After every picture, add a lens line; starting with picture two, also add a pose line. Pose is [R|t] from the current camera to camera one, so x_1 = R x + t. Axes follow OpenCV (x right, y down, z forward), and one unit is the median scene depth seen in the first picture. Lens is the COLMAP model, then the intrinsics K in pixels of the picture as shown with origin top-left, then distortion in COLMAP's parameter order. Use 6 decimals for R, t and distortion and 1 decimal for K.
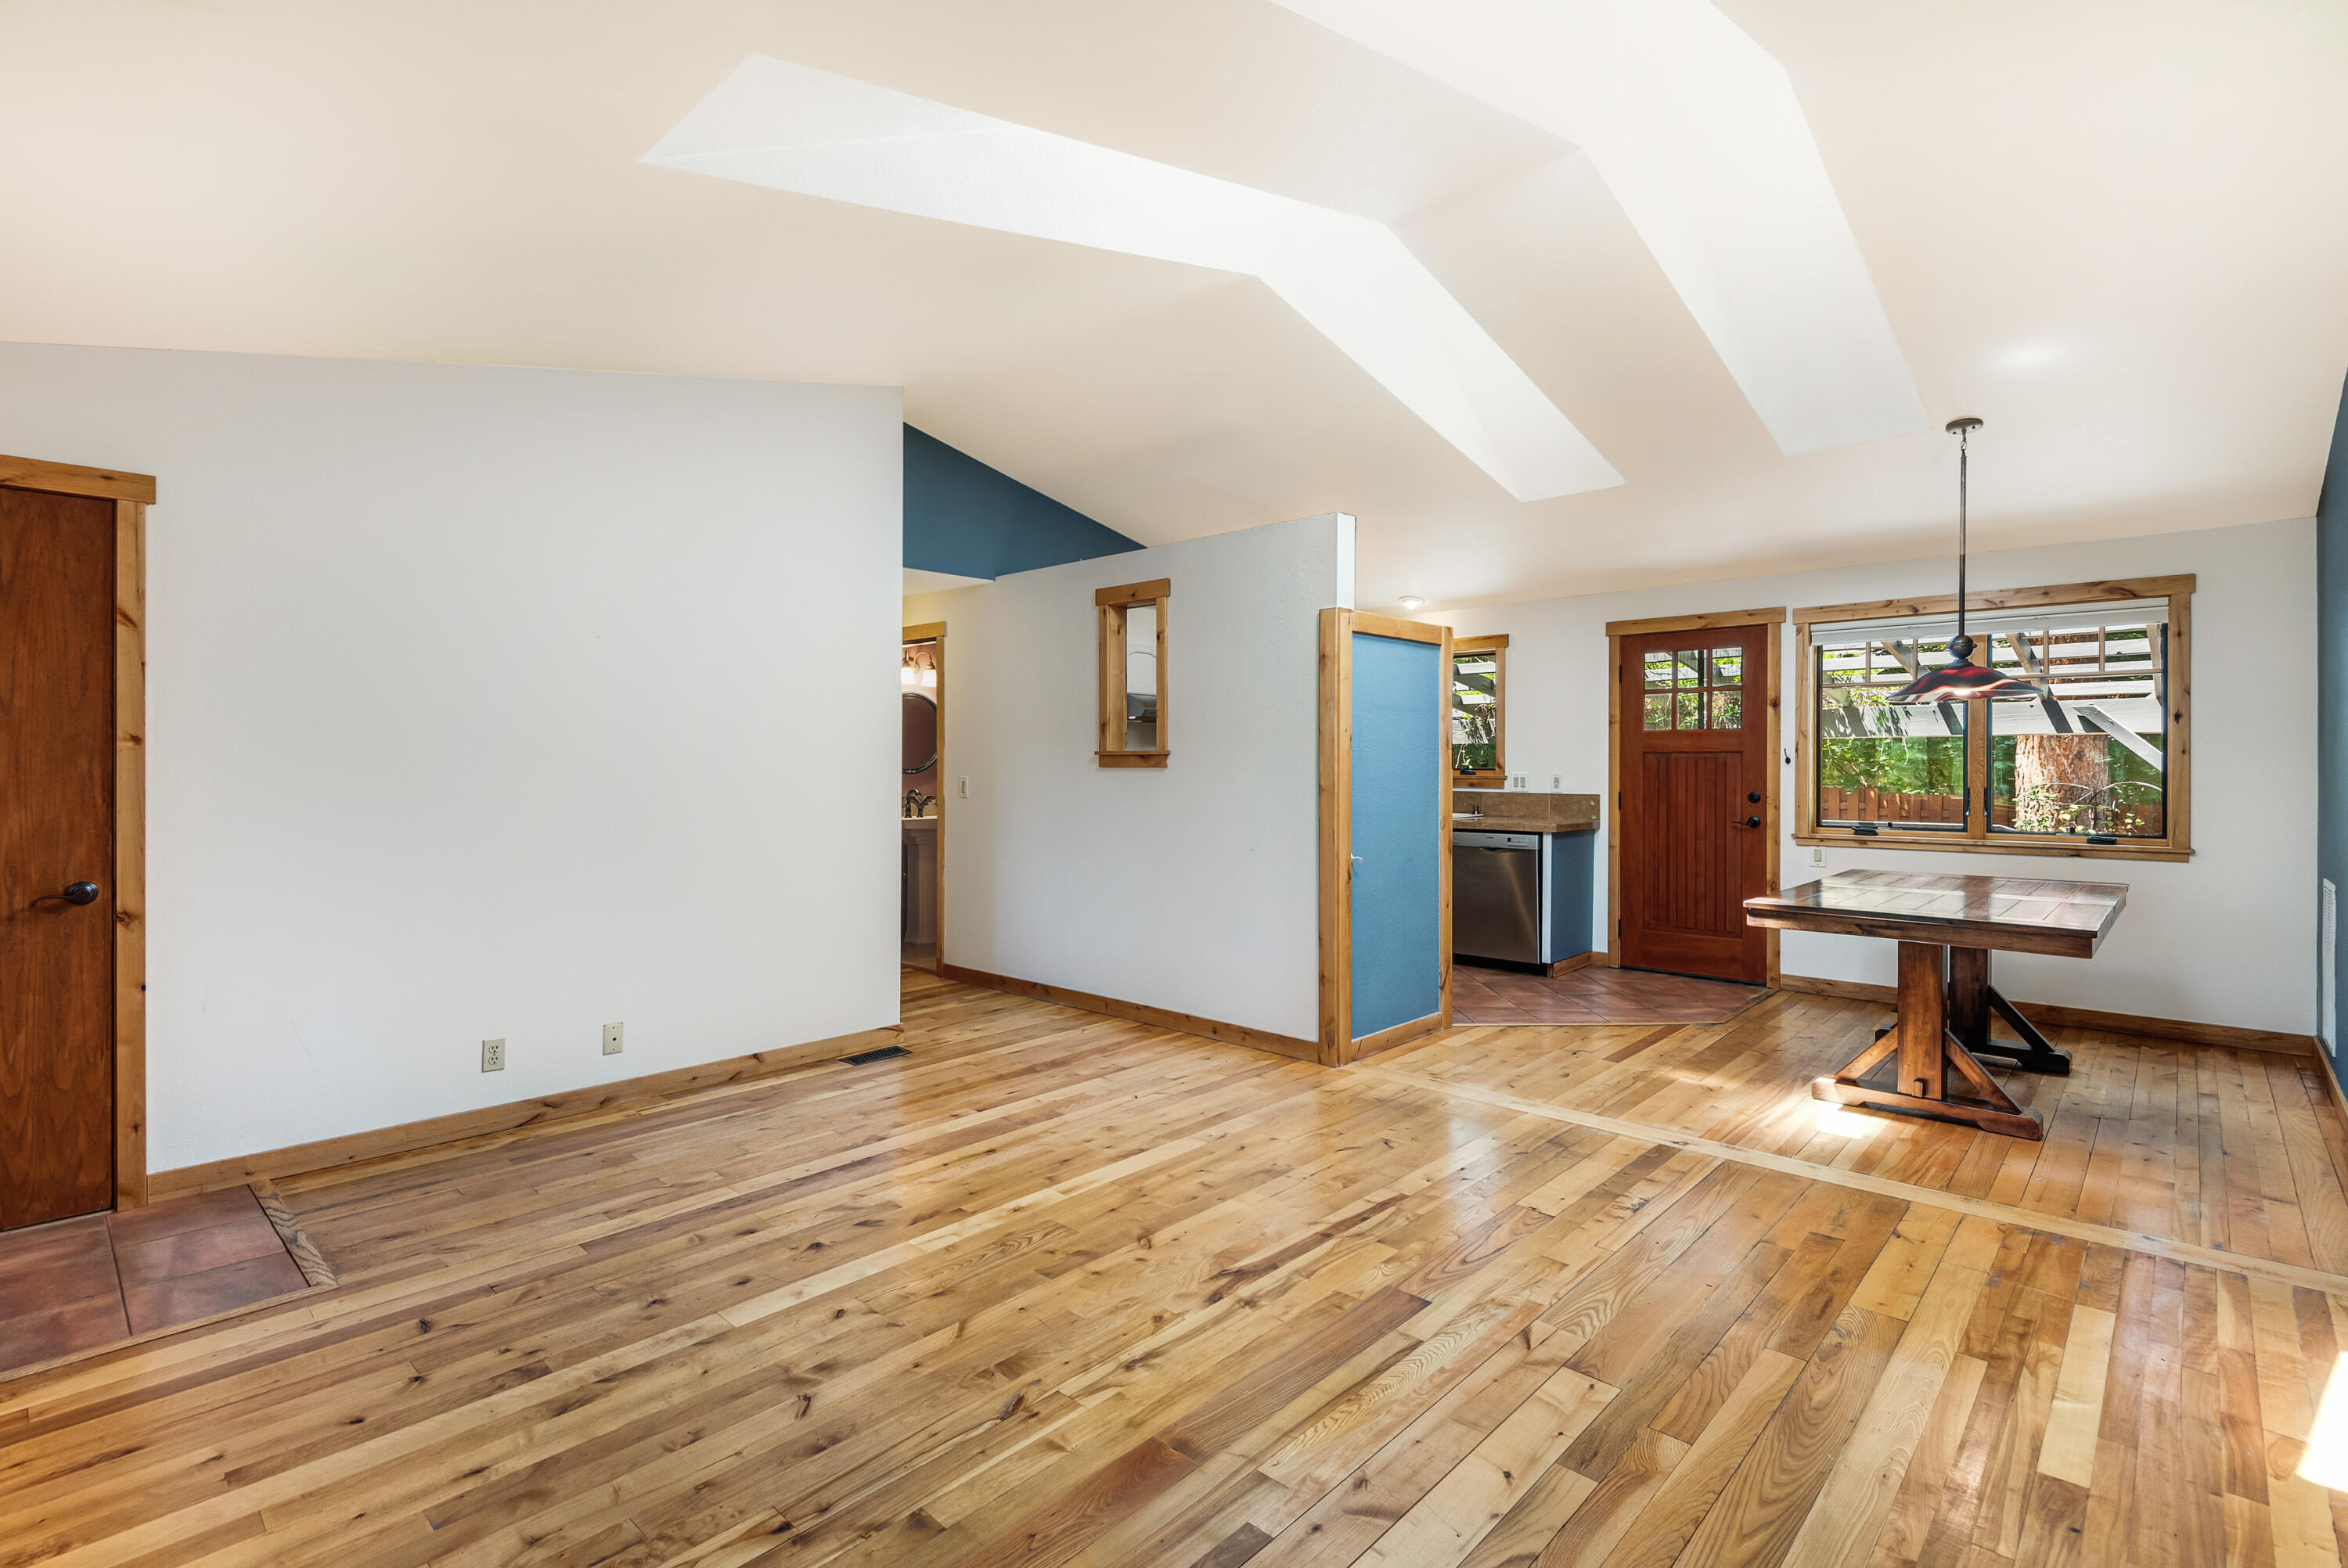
lens RADIAL K [[1086.4, 0, 1164.8], [0, 1086.4, 760.3], [0, 0, 1]] dist [0.012526, -0.009303]
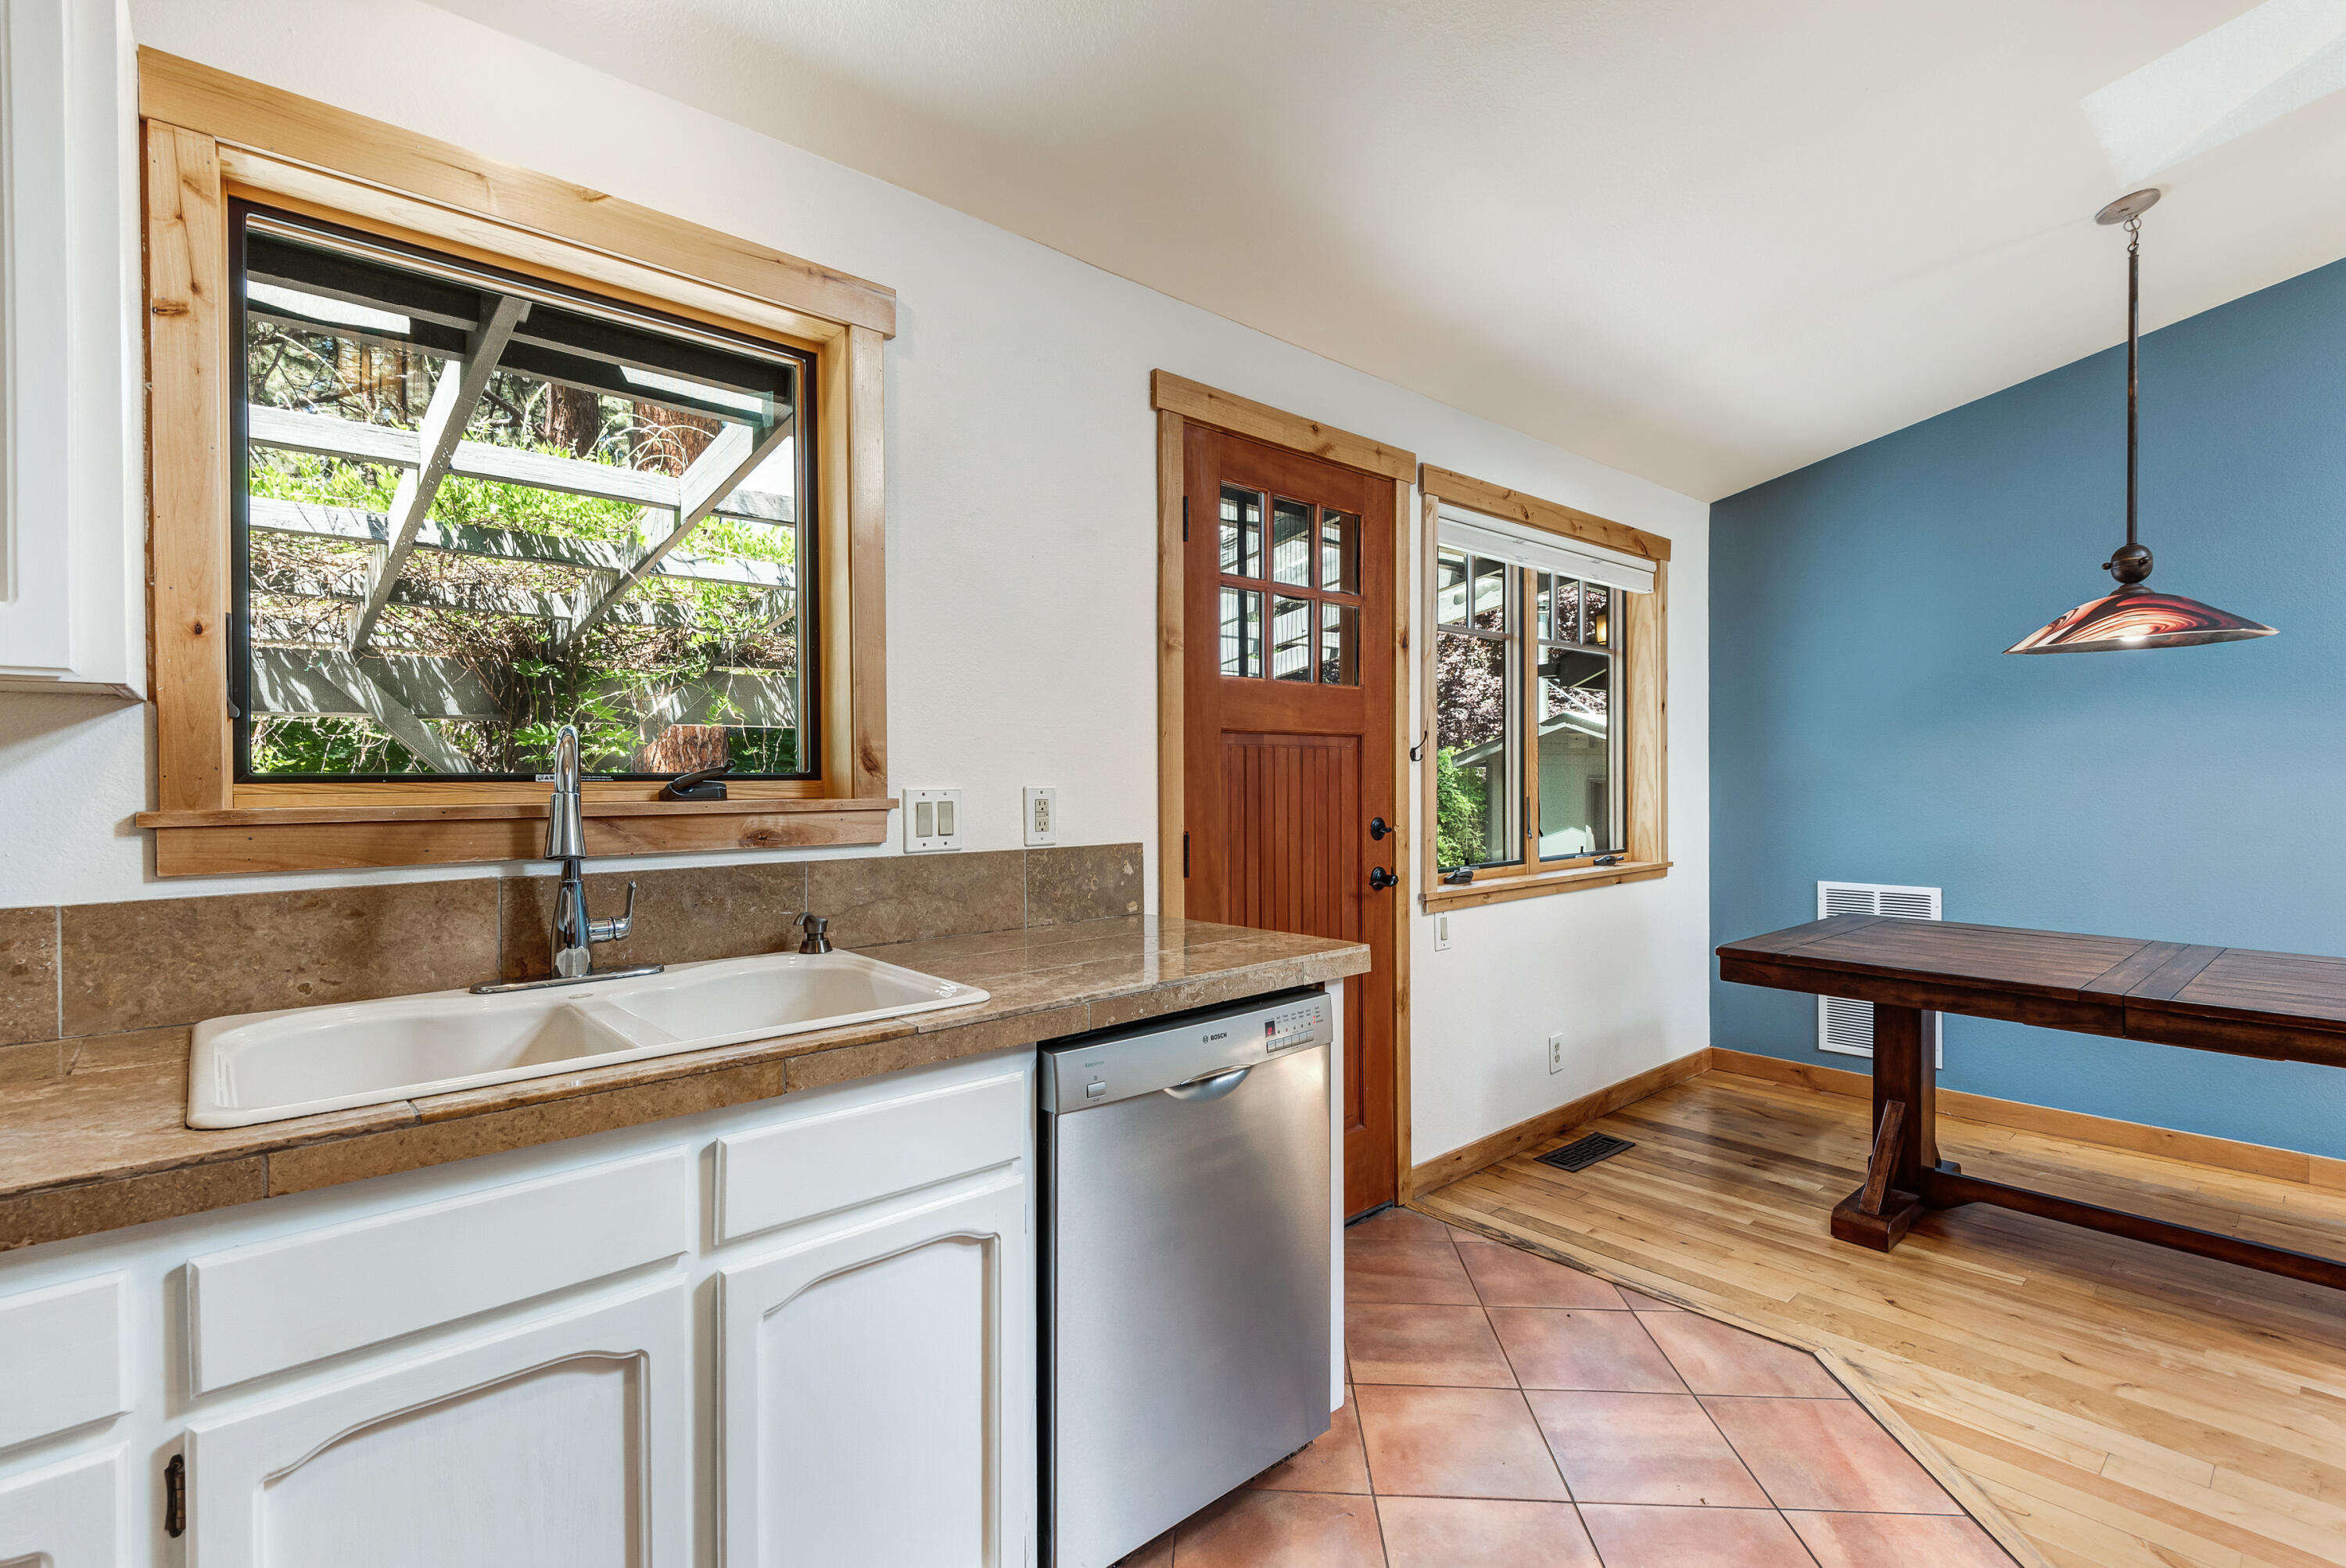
lens RADIAL K [[1085.6, 0, 1170.3], [0, 1085.6, 774.0], [0, 0, 1]] dist [0.012526, -0.009303]
pose [[0.082621, -0.003595, 0.996575, 0.044023], [-0.003224, 0.999987, 0.003875, 0.007516], [-0.996576, -0.003533, 0.082608, 1.002340]]
